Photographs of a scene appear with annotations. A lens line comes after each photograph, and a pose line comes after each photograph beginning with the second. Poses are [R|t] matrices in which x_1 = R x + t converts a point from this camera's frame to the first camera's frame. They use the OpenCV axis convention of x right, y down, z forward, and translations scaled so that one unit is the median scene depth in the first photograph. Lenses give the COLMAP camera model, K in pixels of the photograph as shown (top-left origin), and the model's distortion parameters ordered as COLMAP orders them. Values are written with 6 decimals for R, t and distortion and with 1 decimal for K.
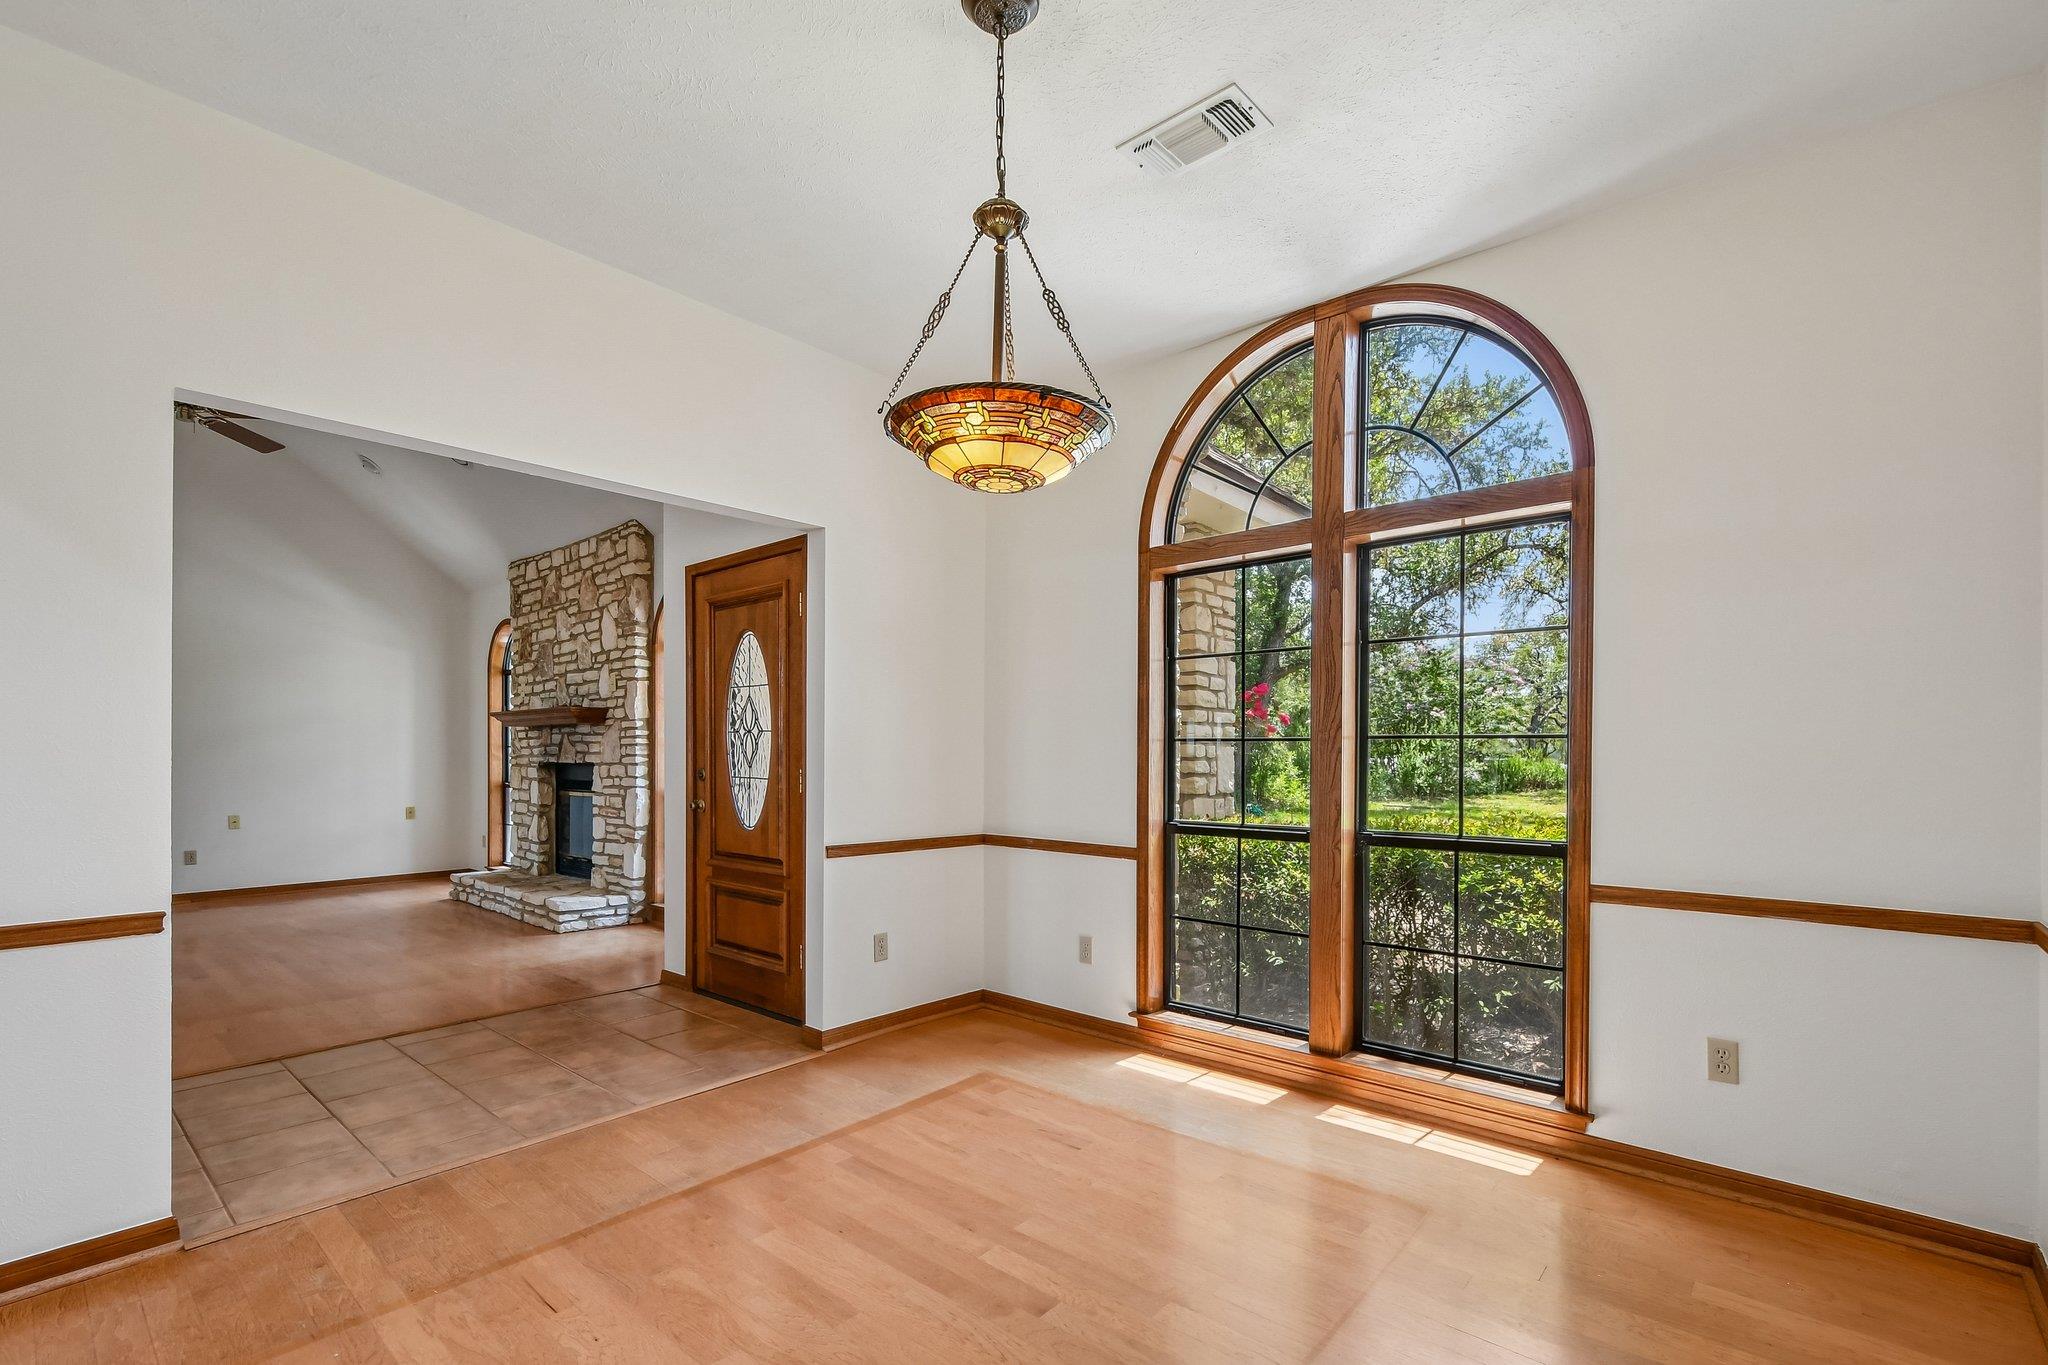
lens RADIAL K [[912.2, 0, 1036.4], [0, 912.2, 757.6], [0, 0, 1]] dist [0.004086, -0.003755]
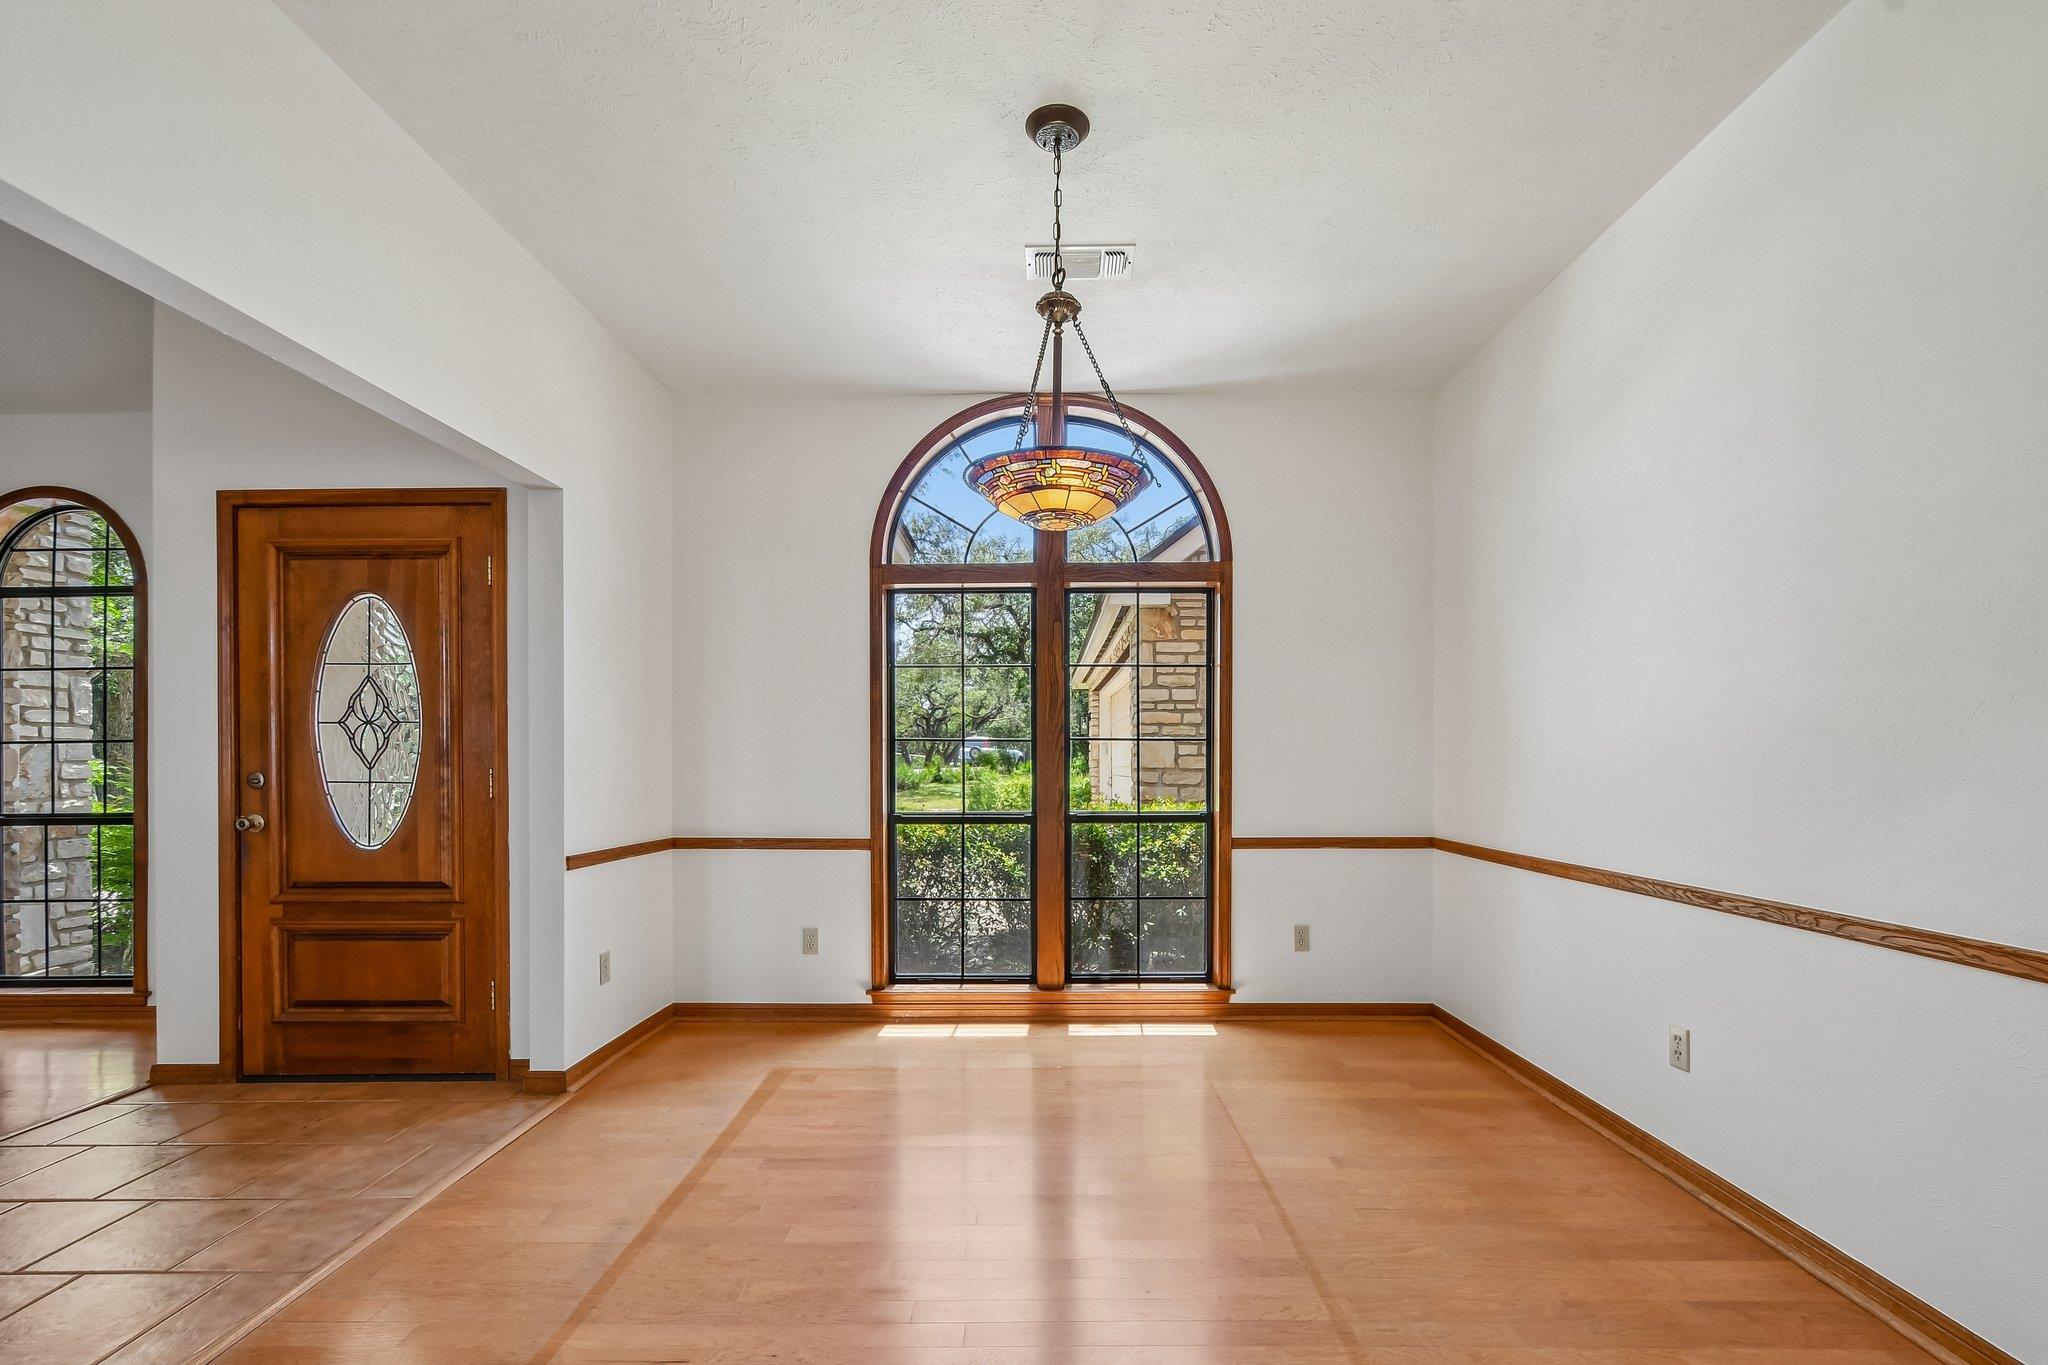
lens RADIAL K [[912.2, 0, 1036.4], [0, 912.2, 757.6], [0, 0, 1]] dist [0.004086, -0.003755]
pose [[0.755142, -0.000072, 0.655561, -0.453779], [0.005692, 0.999963, -0.006447, 0.010435], [-0.655536, 0.008600, 0.755115, 0.048260]]
